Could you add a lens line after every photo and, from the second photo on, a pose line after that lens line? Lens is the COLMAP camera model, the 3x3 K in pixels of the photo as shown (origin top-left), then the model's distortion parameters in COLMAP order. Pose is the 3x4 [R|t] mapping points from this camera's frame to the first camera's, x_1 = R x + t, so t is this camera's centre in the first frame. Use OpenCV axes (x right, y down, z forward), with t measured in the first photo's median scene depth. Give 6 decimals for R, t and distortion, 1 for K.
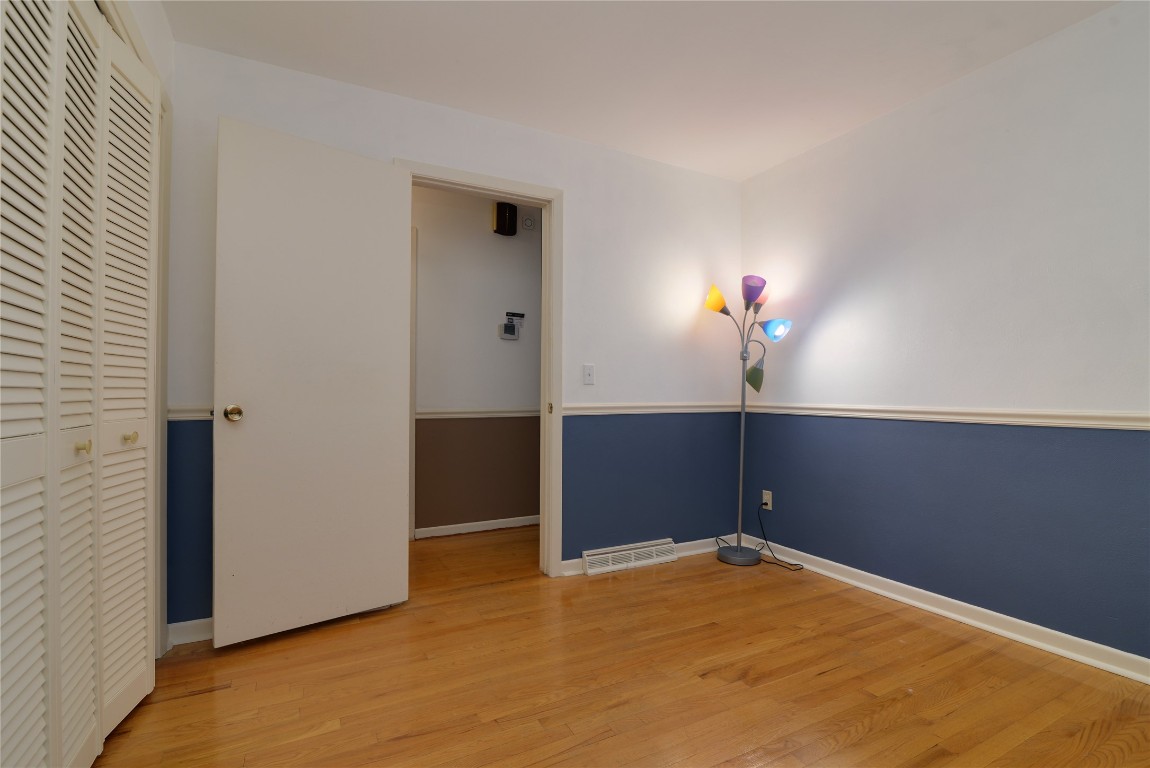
lens RADIAL K [[526.1, 0, 572.8], [0, 526.1, 390.9], [0, 0, 1]] dist [-0.017413, 0.000762]
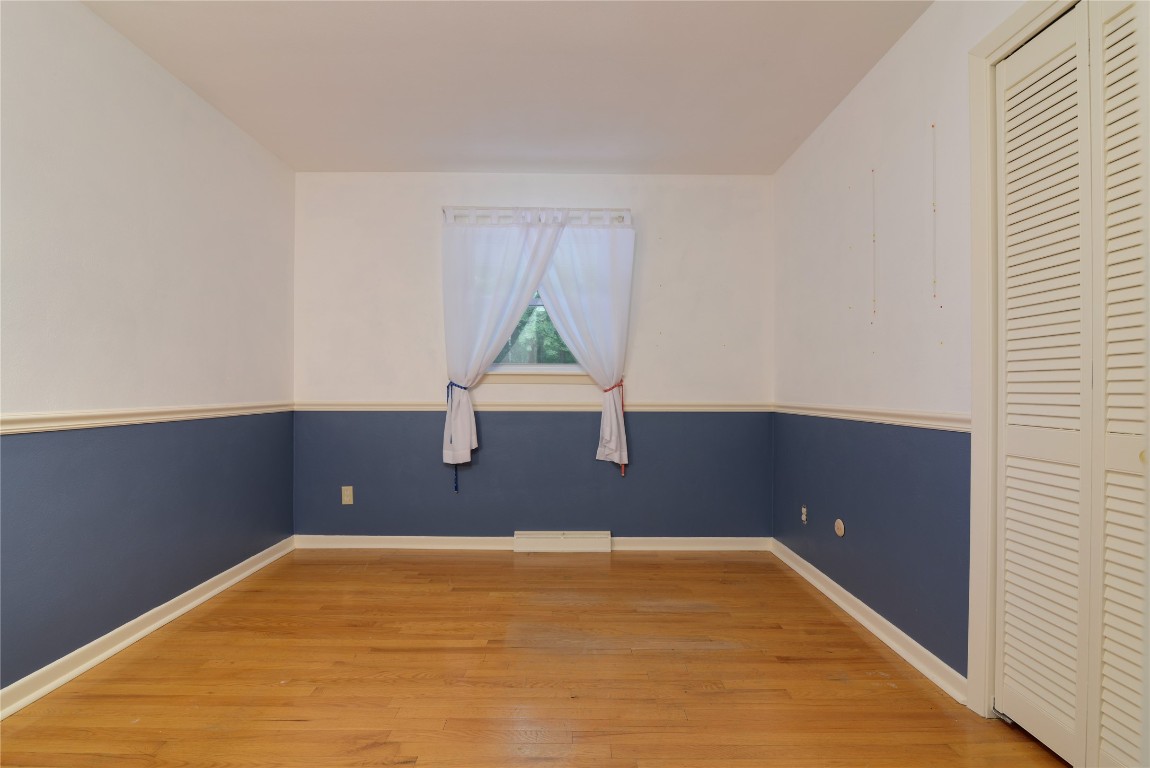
lens RADIAL K [[526.1, 0, 572.8], [0, 526.1, 390.9], [0, 0, 1]] dist [-0.017413, 0.000762]
pose [[-0.887774, -0.001084, 0.460279, -0.332868], [-0.002600, 0.999993, -0.002659, 0.001165], [-0.460273, -0.003557, -0.887771, 1.651878]]
